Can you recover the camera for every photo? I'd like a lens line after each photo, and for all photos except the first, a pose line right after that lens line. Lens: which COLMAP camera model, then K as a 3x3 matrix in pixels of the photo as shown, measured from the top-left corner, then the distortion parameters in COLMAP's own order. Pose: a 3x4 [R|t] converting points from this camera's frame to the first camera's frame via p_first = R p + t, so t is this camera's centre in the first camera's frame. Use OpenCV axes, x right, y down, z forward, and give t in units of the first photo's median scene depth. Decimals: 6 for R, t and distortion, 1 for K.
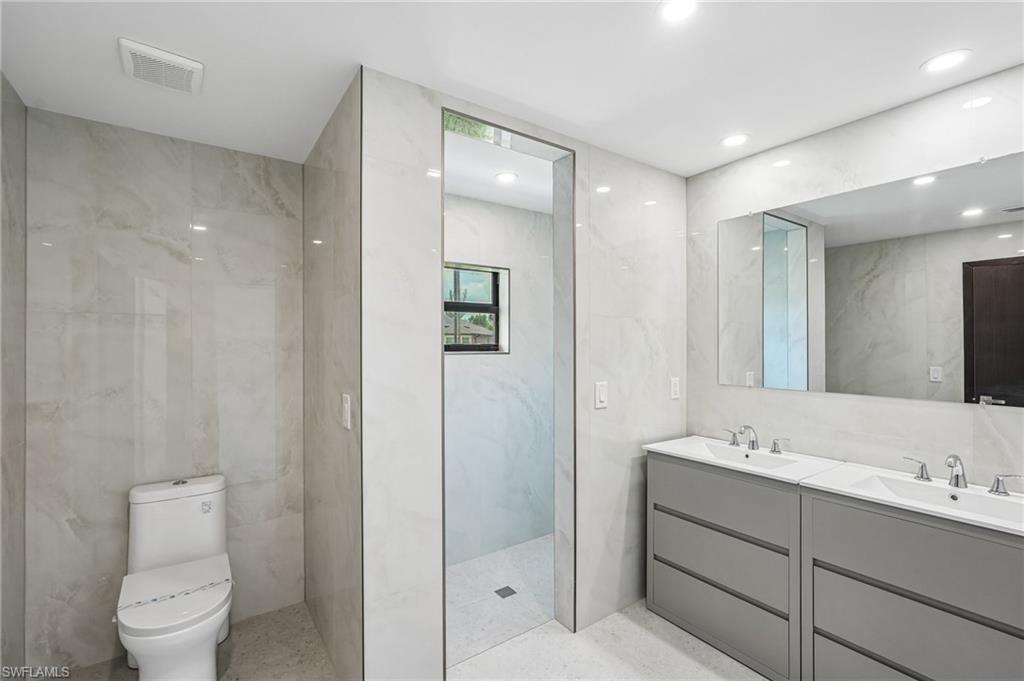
lens RADIAL K [[451.6, 0, 515.3], [0, 451.6, 340.9], [0, 0, 1]] dist [-0.005202, 0.000407]
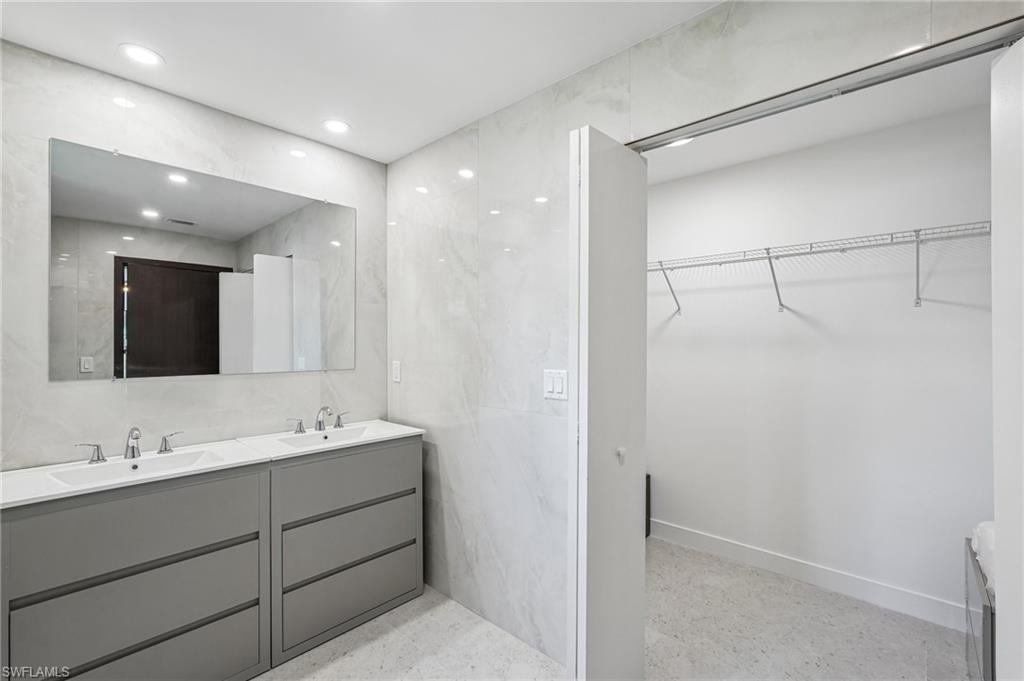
lens RADIAL K [[451.6, 0, 515.3], [0, 451.6, 340.9], [0, 0, 1]] dist [-0.005202, 0.000407]
pose [[-0.211268, 0.001657, 0.977427, -0.358161], [-0.005219, 0.999982, -0.002824, 0.034181], [-0.977414, -0.005698, -0.211256, 0.495716]]
